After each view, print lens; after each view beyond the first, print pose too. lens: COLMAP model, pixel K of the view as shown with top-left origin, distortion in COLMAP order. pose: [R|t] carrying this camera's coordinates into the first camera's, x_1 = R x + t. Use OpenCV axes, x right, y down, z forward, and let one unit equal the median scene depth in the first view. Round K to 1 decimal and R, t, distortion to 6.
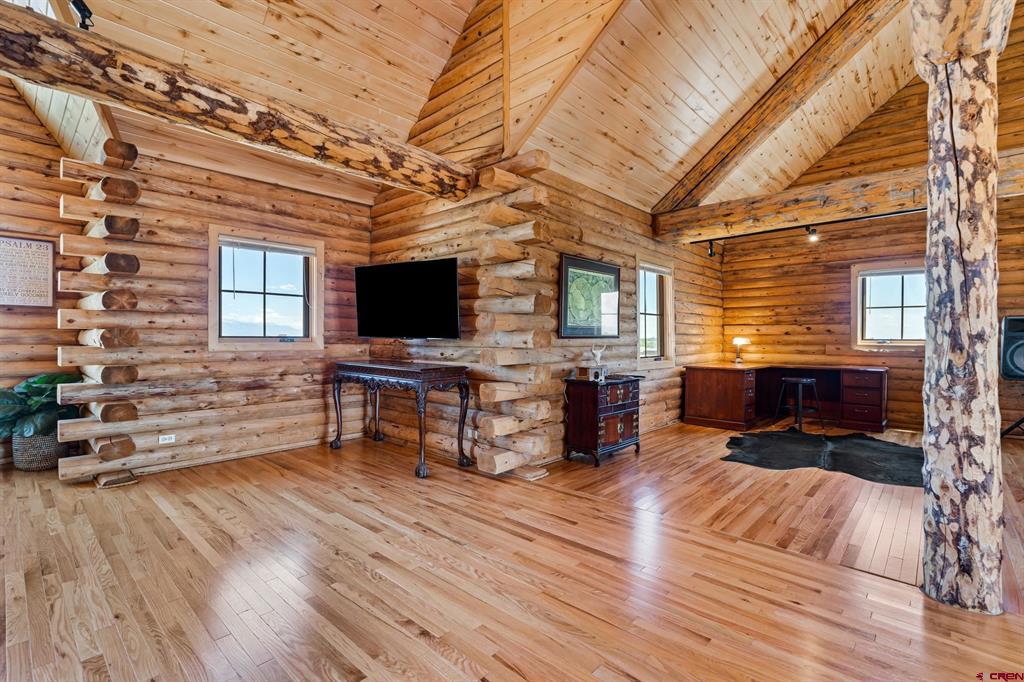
lens RADIAL K [[465.5, 0, 518.4], [0, 465.5, 341.3], [0, 0, 1]] dist [-0.010275, 0.001513]
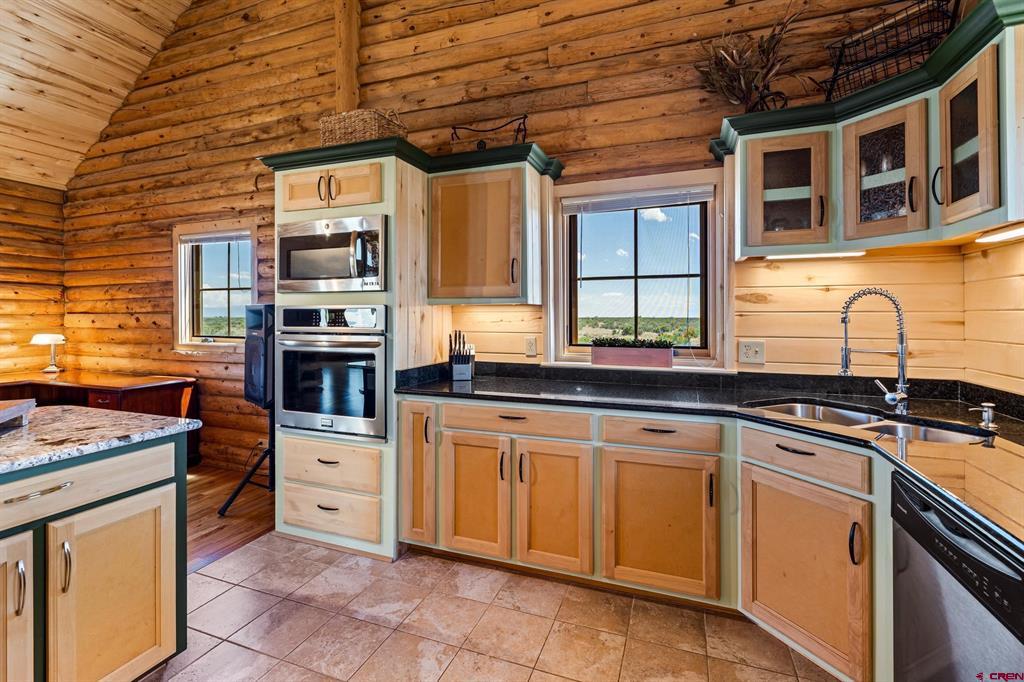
lens RADIAL K [[471.7, 0, 508.3], [0, 471.7, 310.5], [0, 0, 1]] dist [-0.004248, -0.000042]
pose [[0.937419, 0.002107, 0.348197, 1.330484], [0.005999, 0.999736, -0.022199, -0.033716], [-0.348152, 0.022898, 0.937159, 0.273353]]
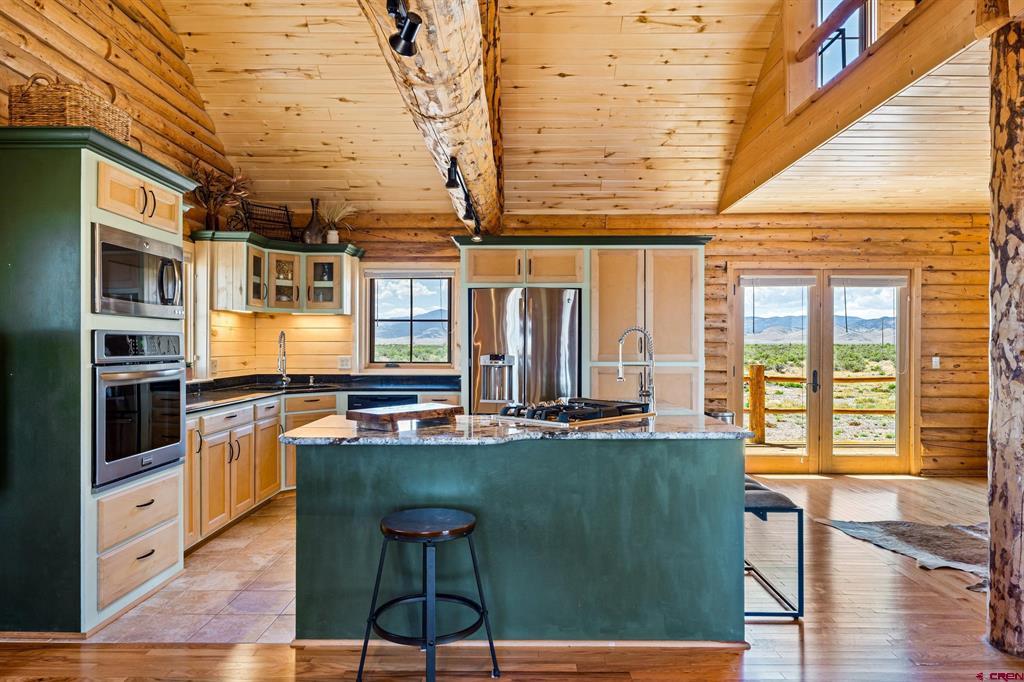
lens RADIAL K [[662.4, 0, 517.0], [0, 662.4, 342.9], [0, 0, 1]] dist [-0.000887, -0.000104]
pose [[-0.666739, -0.000298, 0.745291, 0.477903], [0.007085, 0.999952, 0.006739, -0.043950], [-0.745257, 0.009773, -0.666705, 1.101922]]
